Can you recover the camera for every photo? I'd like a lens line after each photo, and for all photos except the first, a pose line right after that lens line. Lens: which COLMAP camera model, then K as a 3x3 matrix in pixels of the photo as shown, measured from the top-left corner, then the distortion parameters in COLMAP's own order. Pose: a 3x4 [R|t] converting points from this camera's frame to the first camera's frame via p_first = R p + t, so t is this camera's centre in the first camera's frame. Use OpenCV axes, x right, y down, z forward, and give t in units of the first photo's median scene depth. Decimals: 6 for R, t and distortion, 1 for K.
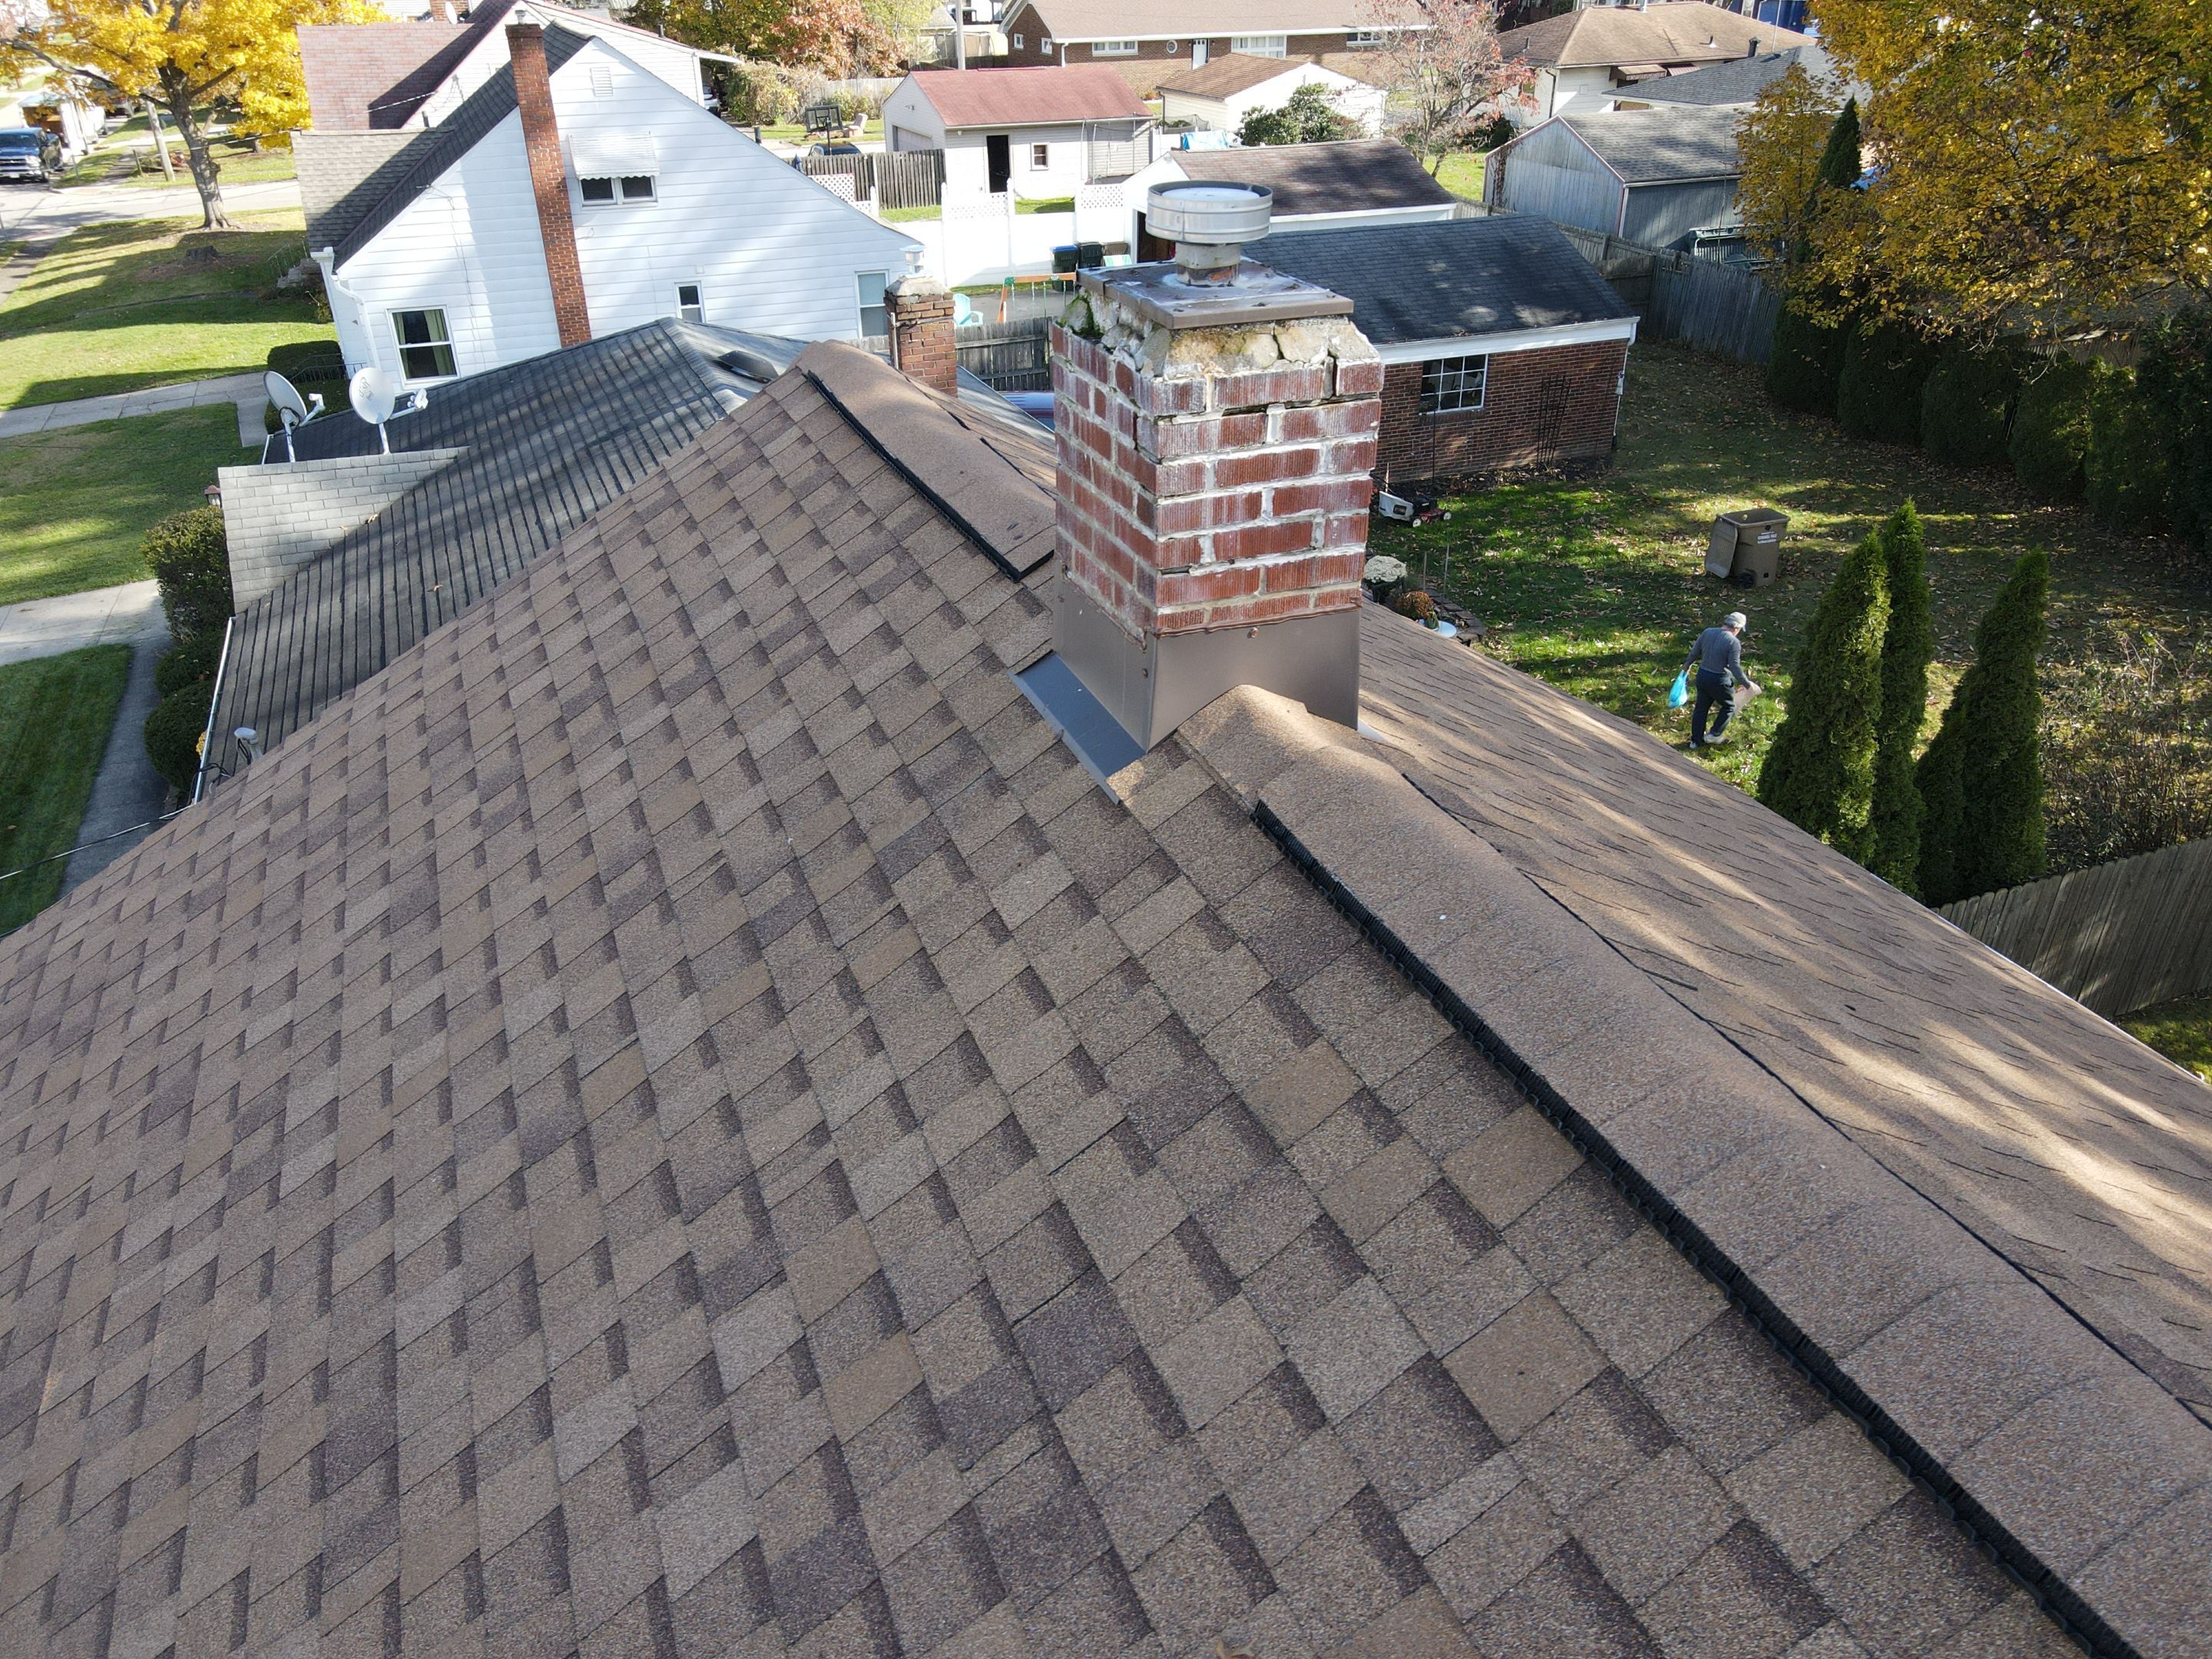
lens RADIAL K [[1633.8, 0, 1097.6], [0, 1633.8, 828.8], [0, 0, 1]] dist [0.012425, 0.004167]
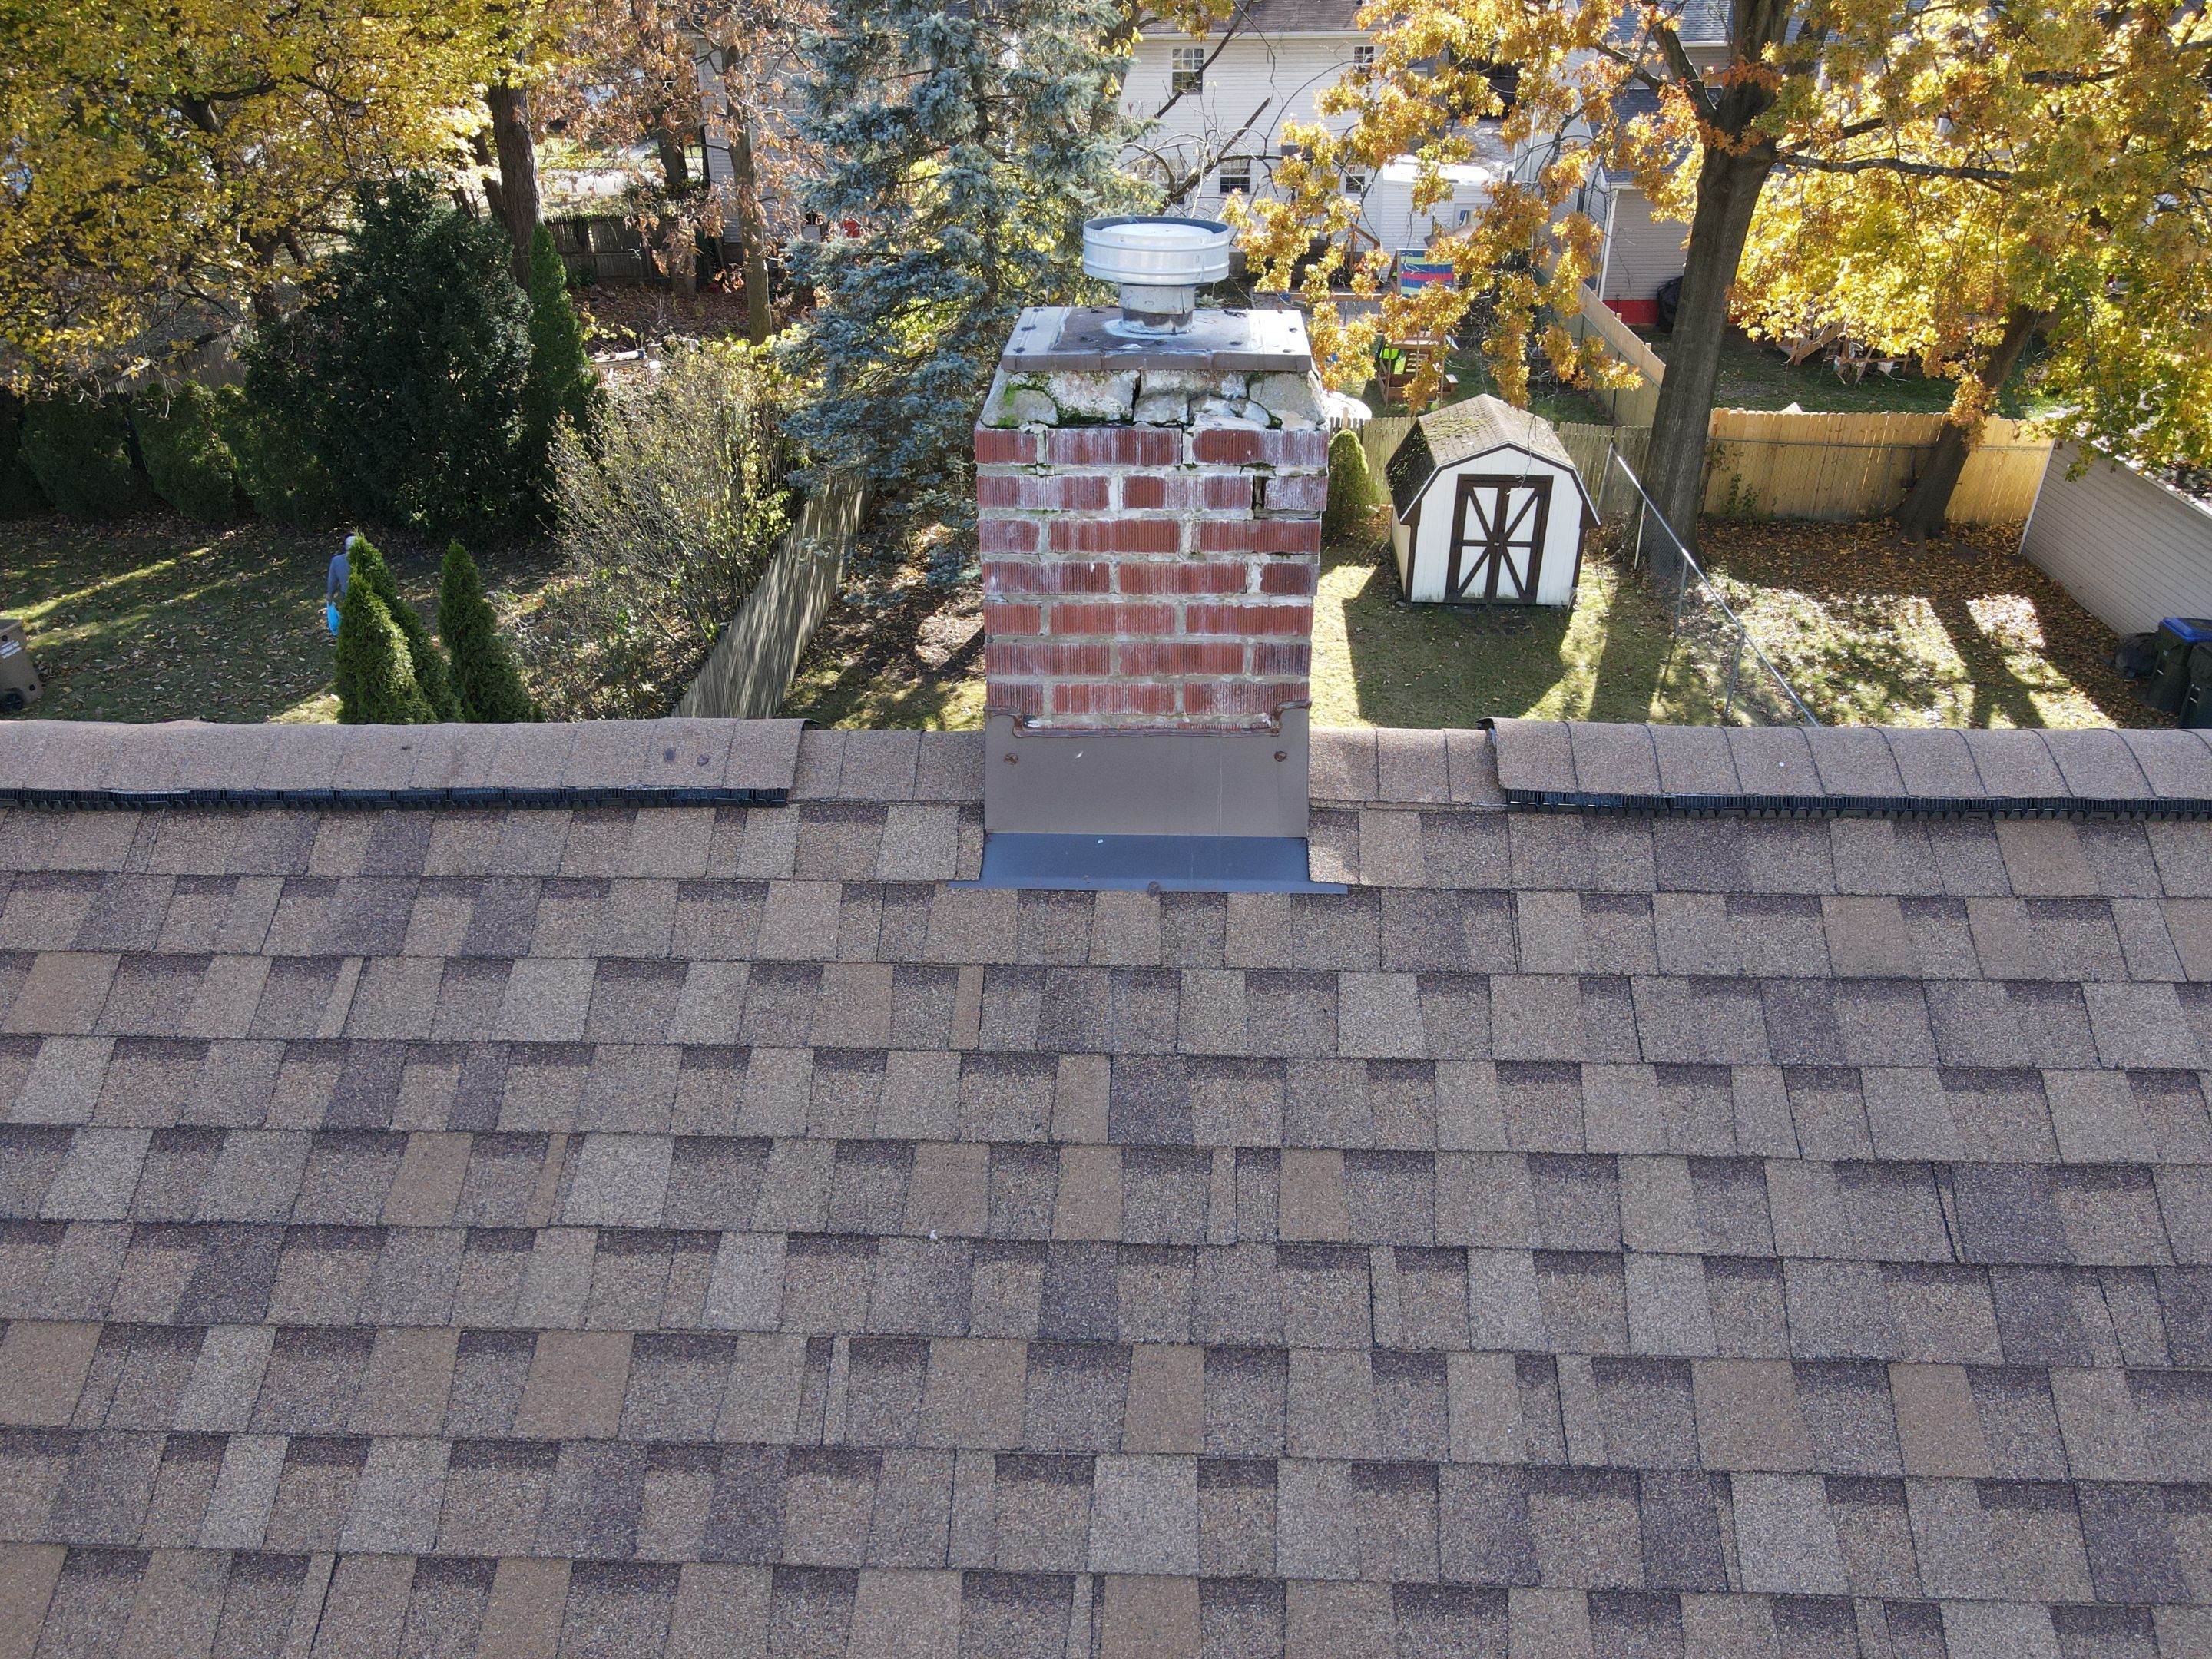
lens RADIAL K [[1633.8, 0, 1097.6], [0, 1633.8, 828.8], [0, 0, 1]] dist [0.012425, 0.004167]
pose [[0.394388, -0.430348, 0.811947, -0.803405], [0.444181, 0.862766, 0.241531, -0.342831], [-0.804463, 0.265395, 0.531417, 0.658829]]
